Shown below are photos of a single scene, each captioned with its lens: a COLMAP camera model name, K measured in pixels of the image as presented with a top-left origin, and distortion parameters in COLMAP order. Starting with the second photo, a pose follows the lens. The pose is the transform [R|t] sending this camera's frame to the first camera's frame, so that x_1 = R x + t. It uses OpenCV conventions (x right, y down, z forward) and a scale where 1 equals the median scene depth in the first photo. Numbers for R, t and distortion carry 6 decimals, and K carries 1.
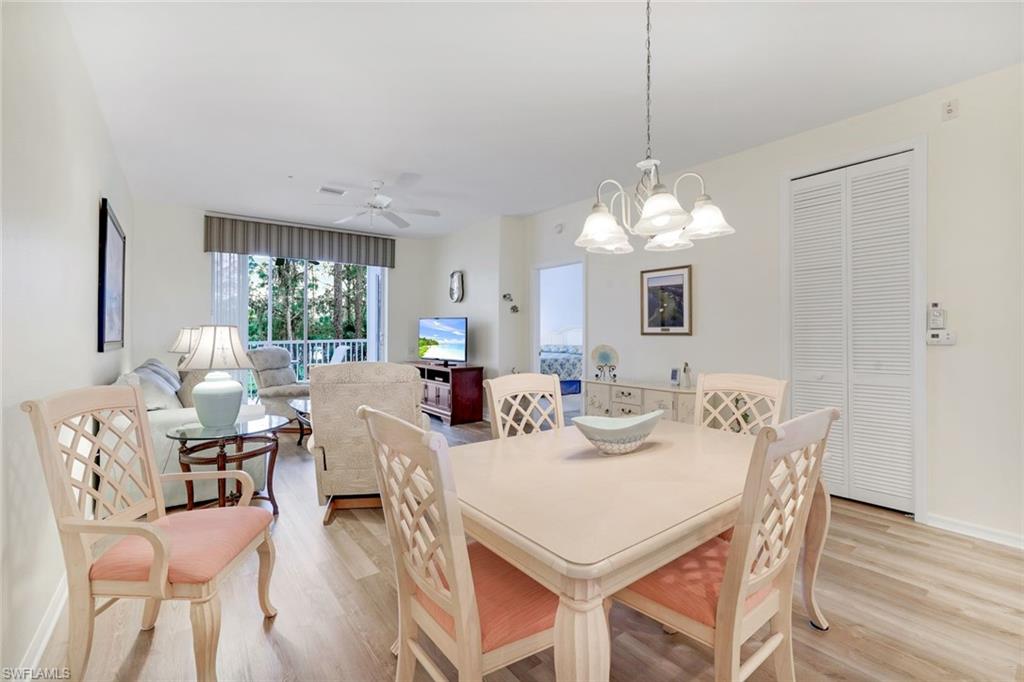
lens RADIAL K [[443.3, 0, 507.7], [0, 443.3, 330.0], [0, 0, 1]] dist [-0.027852, 0.006706]
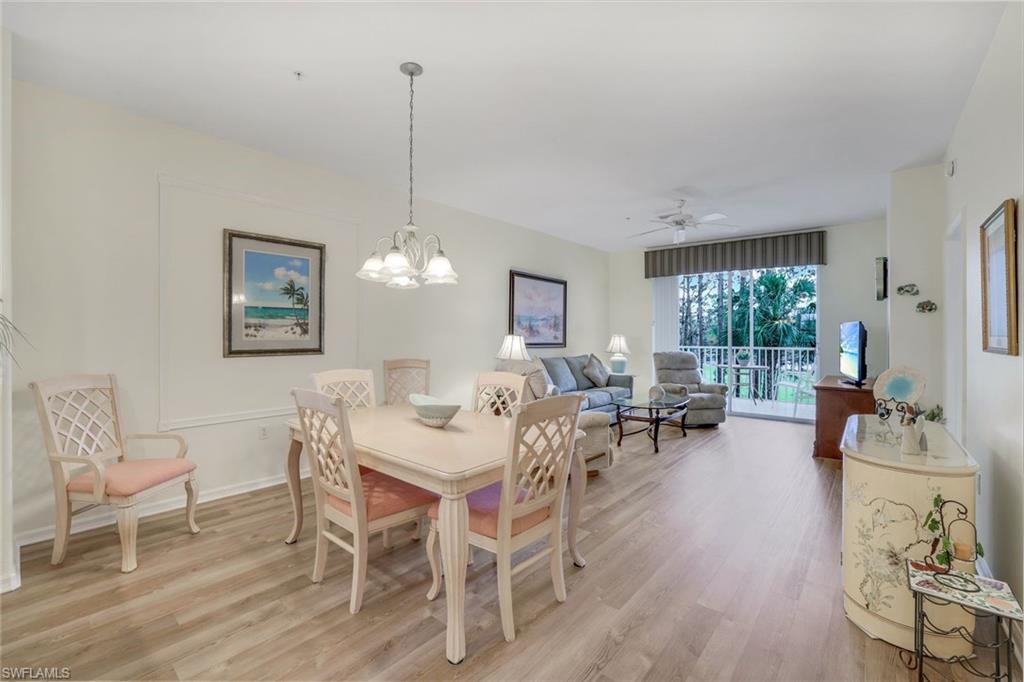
lens RADIAL K [[443.3, 0, 499.0], [0, 443.3, 329.9], [0, 0, 1]] dist [-0.027852, 0.006706]
pose [[0.200655, -0.009083, -0.979620, 0.542869], [-0.002882, 0.999947, -0.009862, -0.005942], [0.979658, 0.004802, 0.200618, 0.281424]]
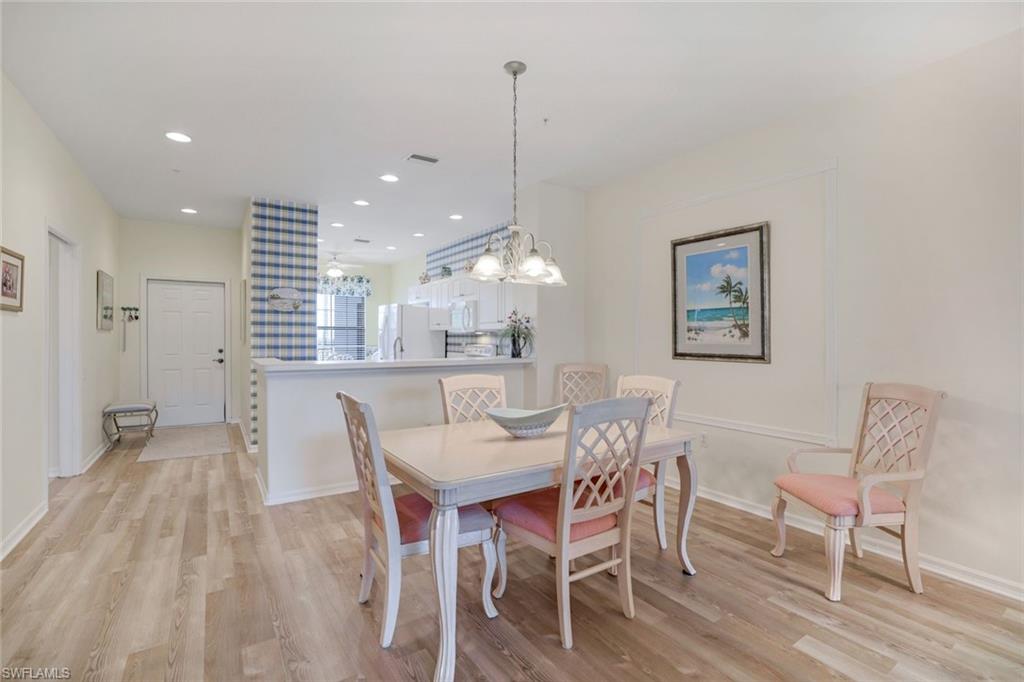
lens RADIAL K [[443.3, 0, 500.0], [0, 443.3, 337.6], [0, 0, 1]] dist [-0.027852, 0.006706]
pose [[-0.997516, -0.006832, 0.070101, 0.101722], [-0.006789, 0.999977, 0.000847, -0.003453], [-0.070105, 0.000369, -0.997540, 0.701438]]
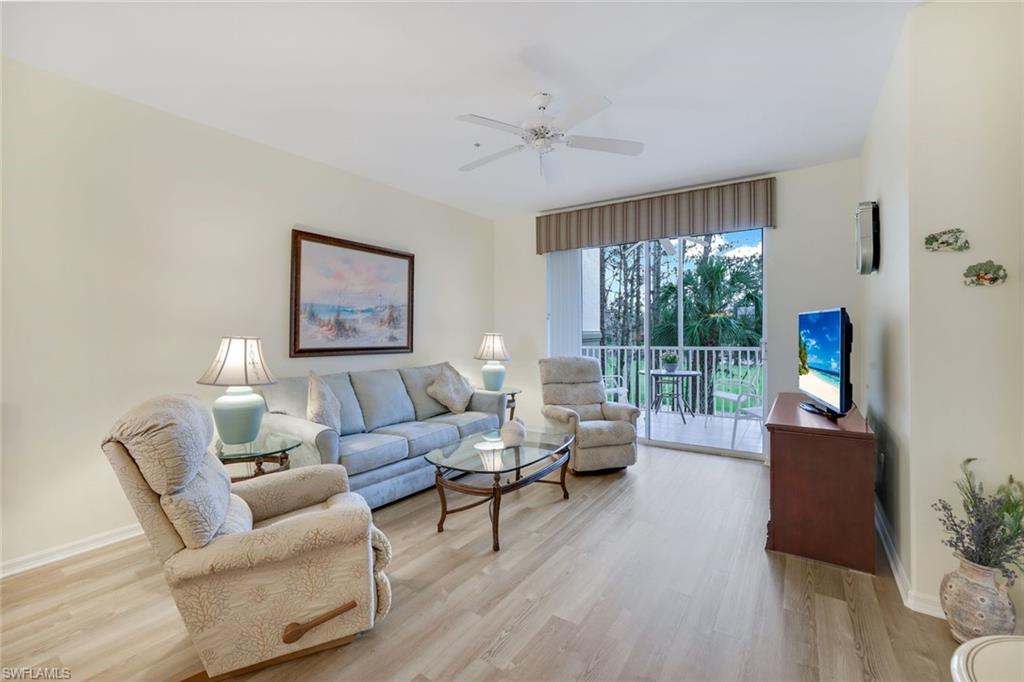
lens RADIAL K [[443.3, 0, 505.2], [0, 443.3, 330.3], [0, 0, 1]] dist [-0.027852, 0.006706]
pose [[0.315691, -0.004224, -0.948853, 0.214301], [0.006426, 0.999977, -0.002313, -0.008869], [0.948840, -0.005367, 0.315711, 0.613069]]
